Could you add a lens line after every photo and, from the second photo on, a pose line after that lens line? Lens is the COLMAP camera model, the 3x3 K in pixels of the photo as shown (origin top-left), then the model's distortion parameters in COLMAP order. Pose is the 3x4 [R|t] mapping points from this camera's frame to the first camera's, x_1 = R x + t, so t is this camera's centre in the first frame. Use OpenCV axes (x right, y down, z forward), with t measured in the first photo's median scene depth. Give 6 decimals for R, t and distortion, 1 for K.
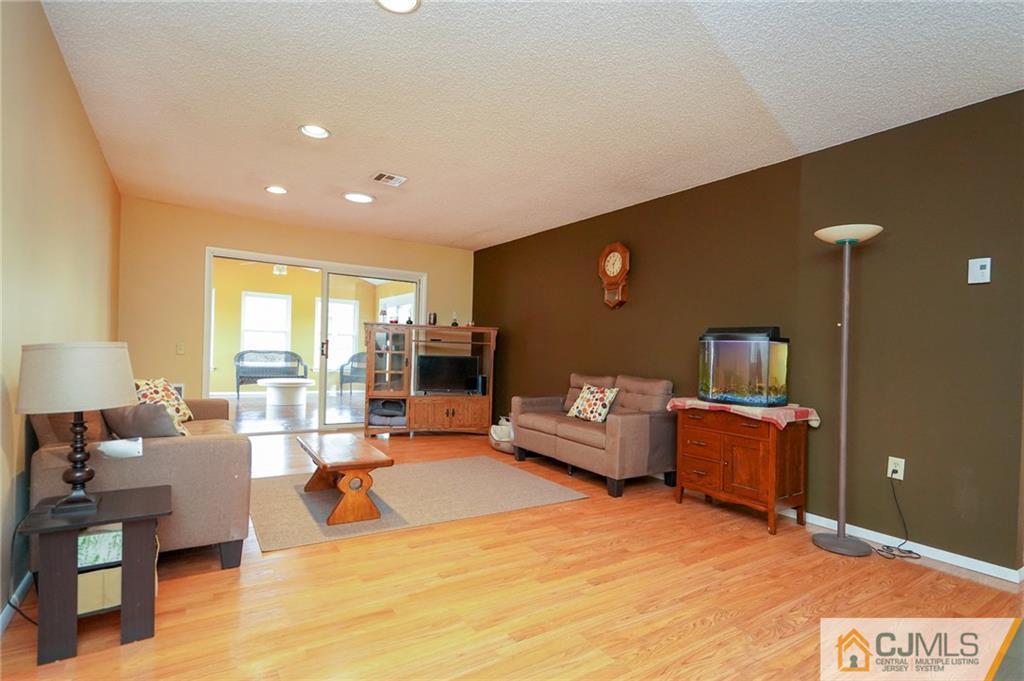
lens RADIAL K [[504.3, 0, 510.6], [0, 504.3, 350.1], [0, 0, 1]] dist [0.000474, 0.000429]
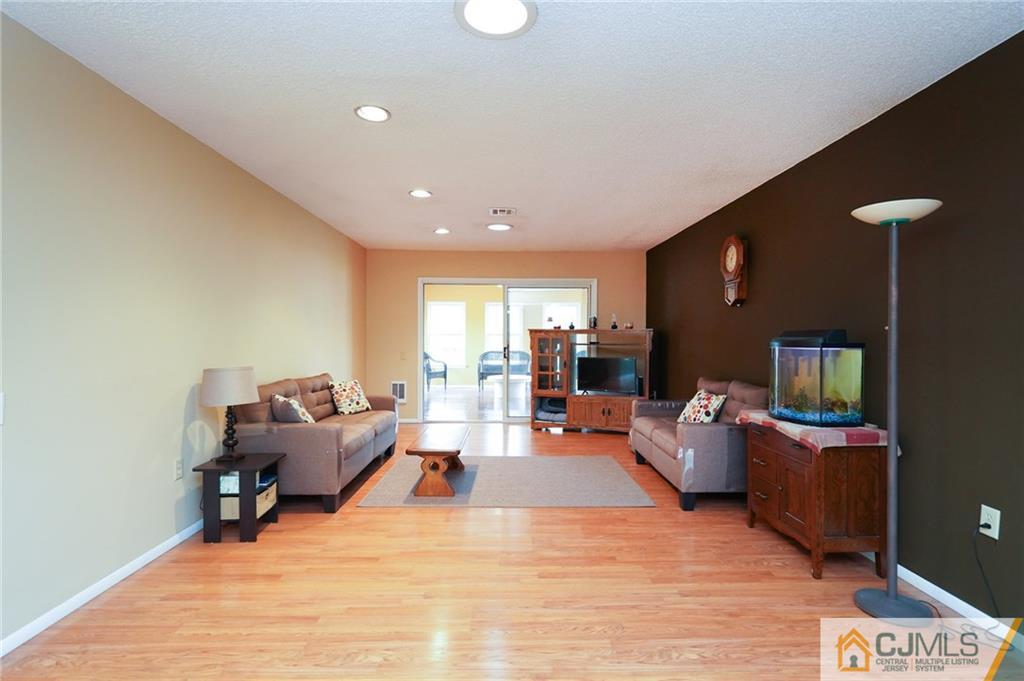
lens RADIAL K [[503.9, 0, 512.0], [0, 503.9, 340.5], [0, 0, 1]] dist [-0.001934, -0.000101]
pose [[0.847549, -0.028597, -0.529946, 0.471255], [0.026911, 0.999578, -0.010900, -0.031416], [0.530034, -0.005023, 0.847961, 0.016900]]
